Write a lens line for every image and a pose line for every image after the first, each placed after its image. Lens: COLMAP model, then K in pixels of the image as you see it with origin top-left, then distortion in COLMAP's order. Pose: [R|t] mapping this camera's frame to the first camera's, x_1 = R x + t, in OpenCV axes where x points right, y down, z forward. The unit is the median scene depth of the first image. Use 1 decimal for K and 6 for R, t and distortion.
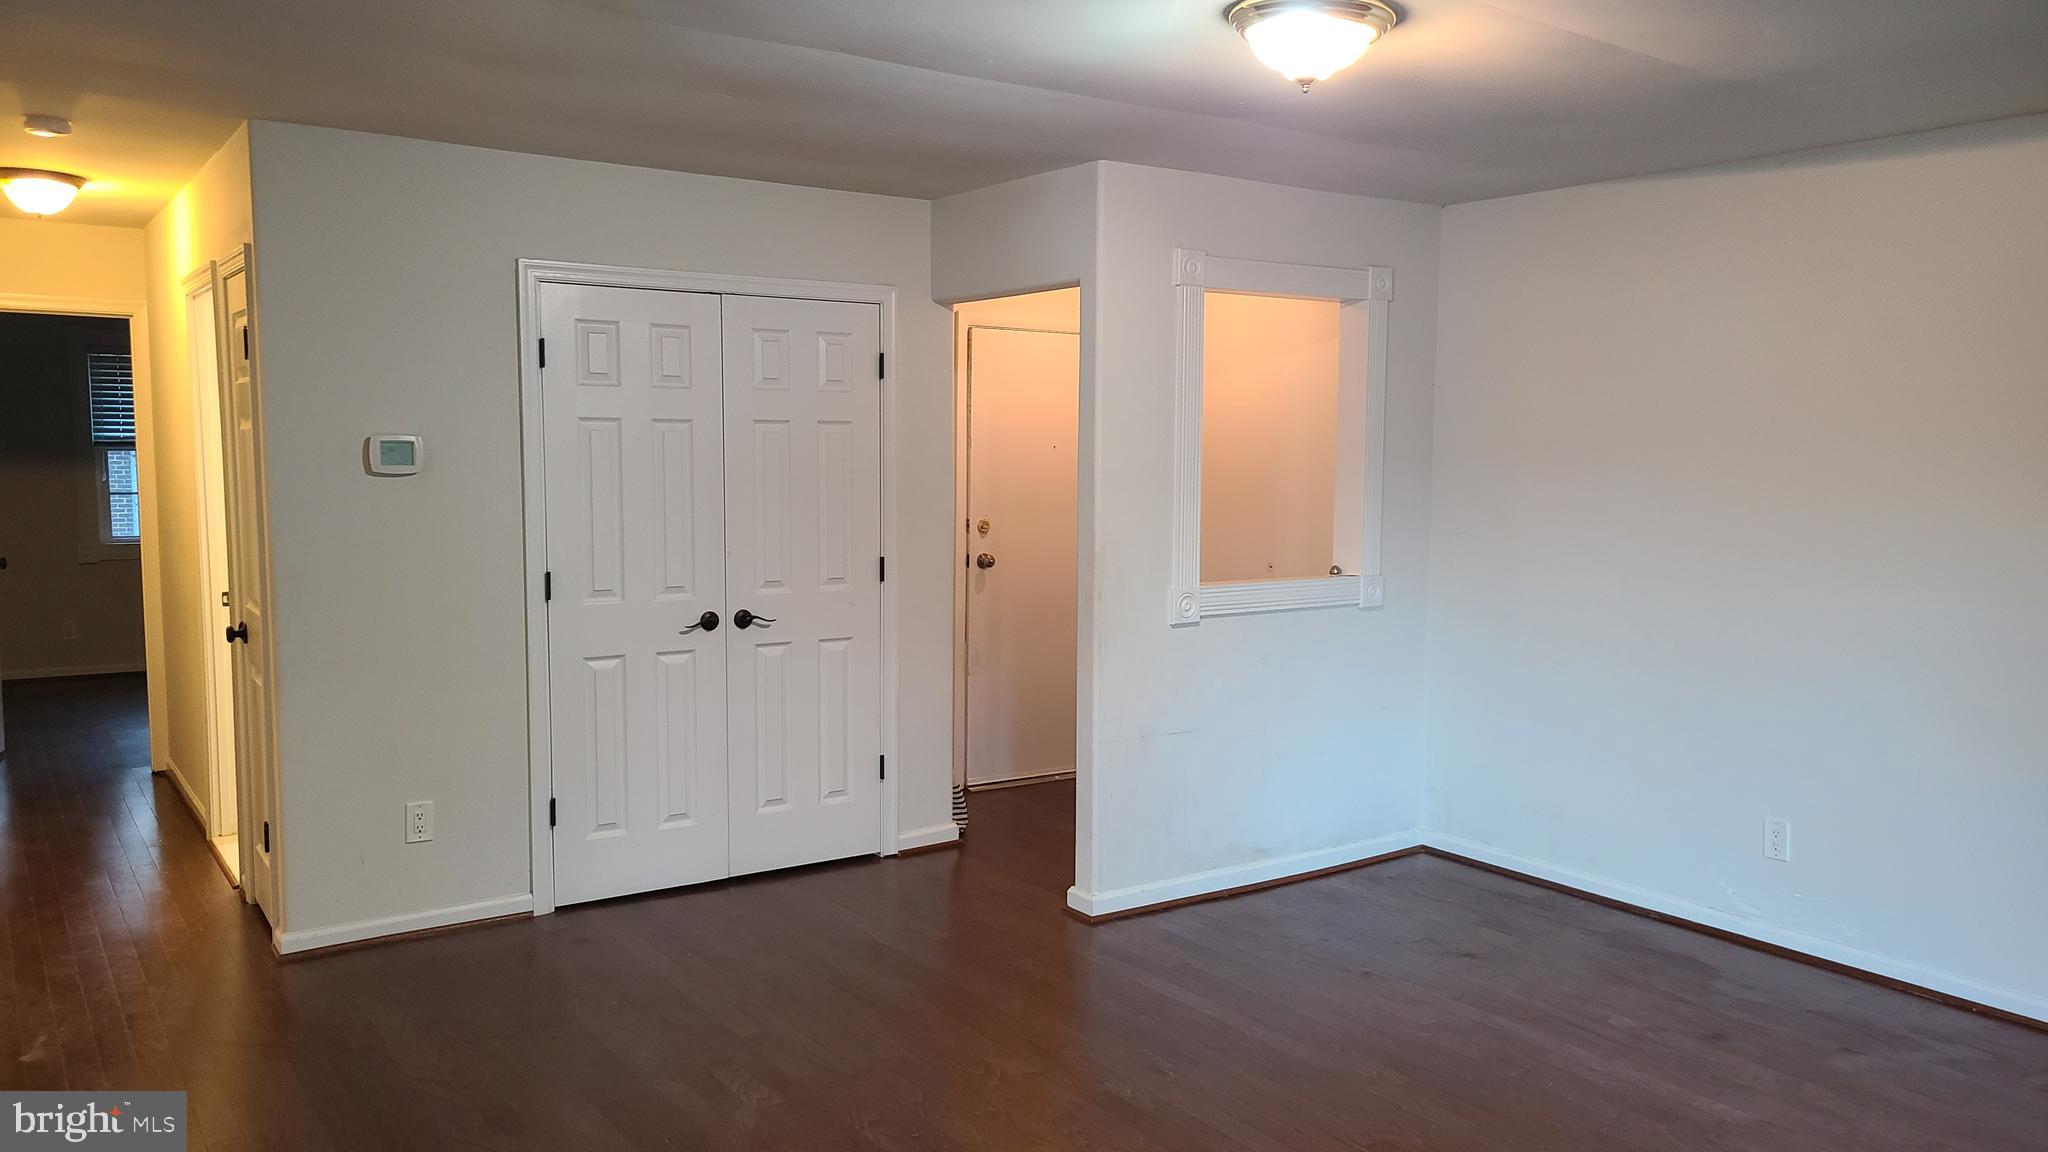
lens RADIAL K [[1516.9, 0, 1021.7], [0, 1516.9, 582.1], [0, 0, 1]] dist [0.060221, -0.042961]
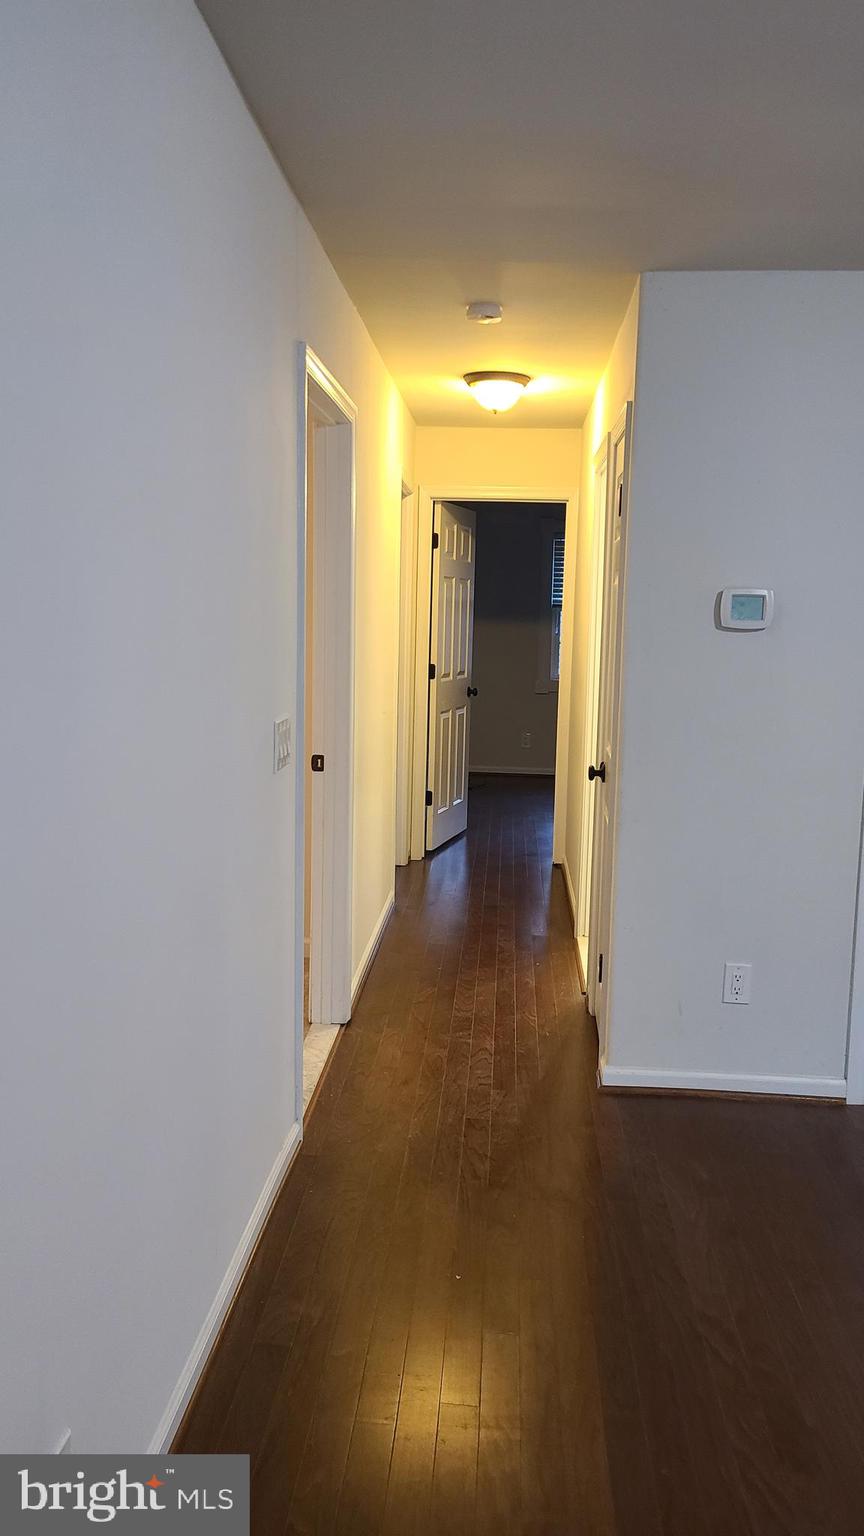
lens RADIAL K [[1141.8, 0, 432.0], [0, 1141.8, 768.0], [0, 0, 1]] dist [0.060265, -0.034341]
pose [[0.782133, 0.096803, -0.615546, -0.106096], [-0.069872, 0.995254, 0.067736, -0.018054], [0.619182, -0.009969, 0.785184, 0.301740]]
